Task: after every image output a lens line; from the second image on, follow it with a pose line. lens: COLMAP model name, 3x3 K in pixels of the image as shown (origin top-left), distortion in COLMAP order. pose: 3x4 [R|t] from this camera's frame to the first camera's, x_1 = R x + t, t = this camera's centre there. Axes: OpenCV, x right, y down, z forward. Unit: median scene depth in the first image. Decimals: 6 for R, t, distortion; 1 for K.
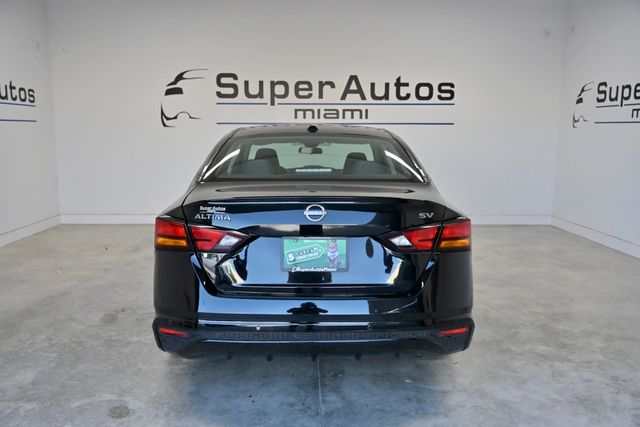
lens RADIAL K [[563.0, 0, 321.9], [0, 563.0, 214.4], [0, 0, 1]] dist [0.012536, 0.014800]
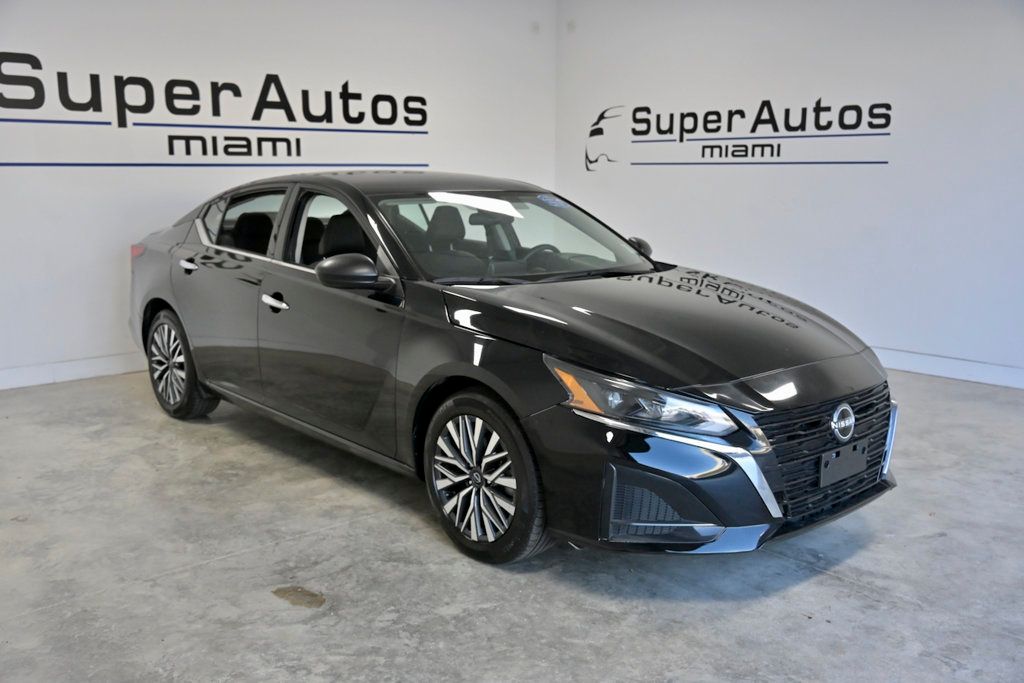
lens RADIAL K [[955.4, 0, 517.8], [0, 955.4, 342.7], [0, 0, 1]] dist [0.023264, 0.000000]
pose [[0.760806, -0.121169, 0.637567, -0.378244], [0.104355, 0.992473, 0.064092, -0.027229], [-0.640534, 0.017772, 0.767724, 0.153167]]
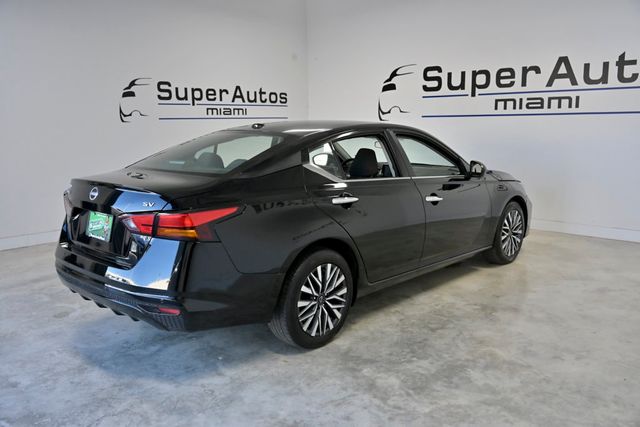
lens RADIAL K [[563.0, 0, 319.5], [0, 563.0, 208.3], [0, 0, 1]] dist [0.012536, 0.014800]
pose [[0.722455, 0.093960, -0.685004, 0.393791], [-0.093676, 0.994890, 0.037669, -0.017946], [0.685043, 0.036954, 0.727565, 0.139837]]
